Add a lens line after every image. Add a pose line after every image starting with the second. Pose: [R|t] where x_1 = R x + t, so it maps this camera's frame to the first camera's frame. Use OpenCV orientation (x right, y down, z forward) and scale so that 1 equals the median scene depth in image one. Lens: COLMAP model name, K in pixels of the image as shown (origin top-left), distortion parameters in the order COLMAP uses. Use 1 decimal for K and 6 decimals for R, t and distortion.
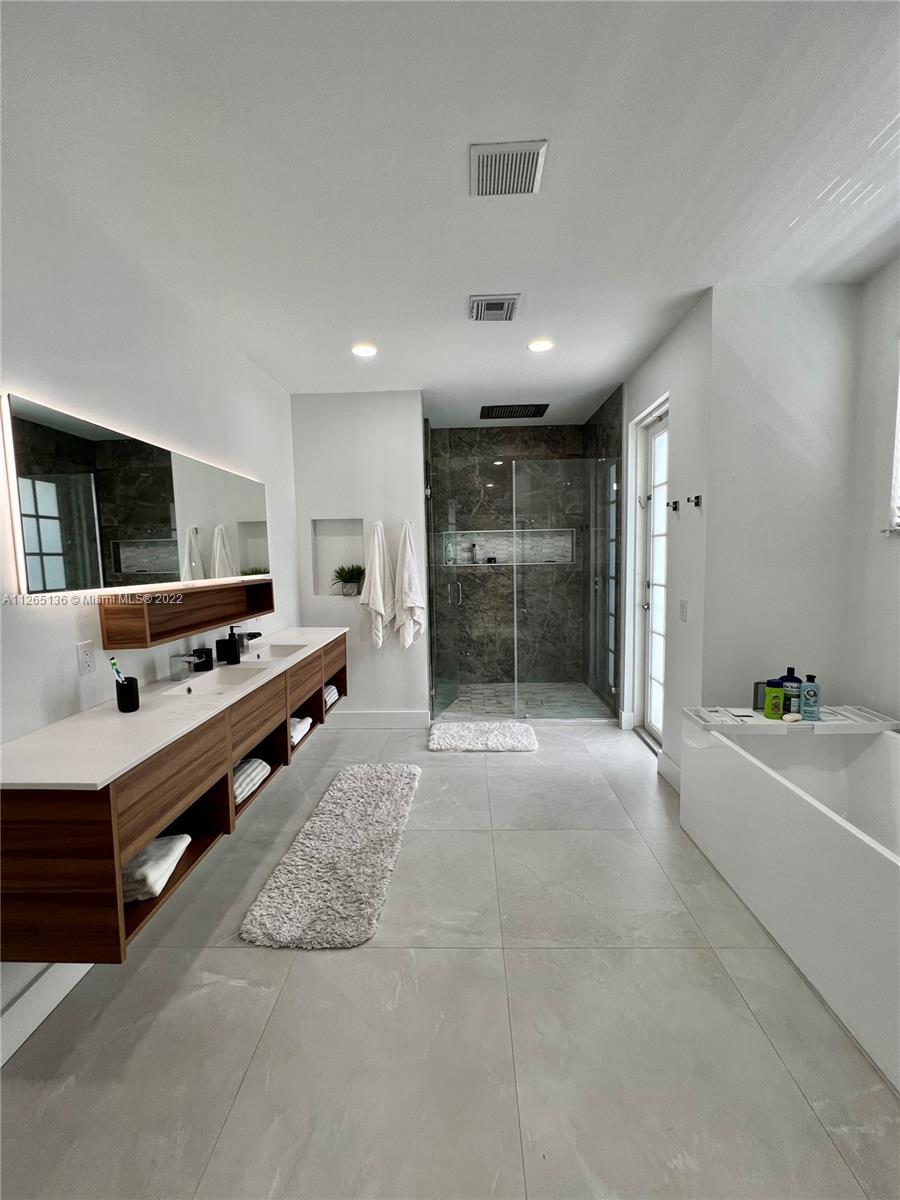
lens RADIAL K [[479.2, 0, 448.9], [0, 479.2, 601.6], [0, 0, 1]] dist [0.002567, -0.000542]
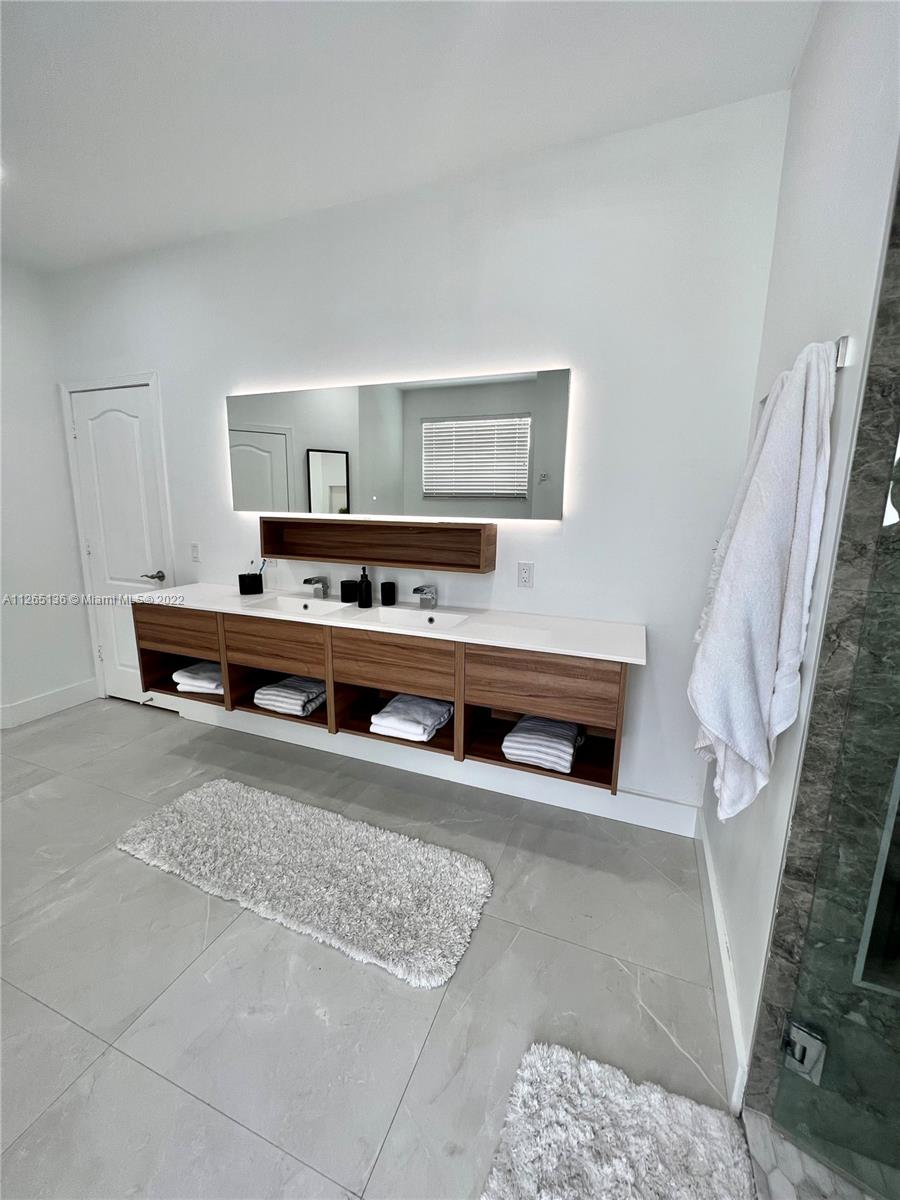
lens RADIAL K [[479.2, 0, 447.2], [0, 479.2, 591.8], [0, 0, 1]] dist [0.002567, -0.000542]
pose [[-0.333762, 0.186487, -0.924027, 0.369293], [-0.089421, 0.969552, 0.227975, -0.131104], [0.938406, 0.158717, -0.306924, 1.483716]]
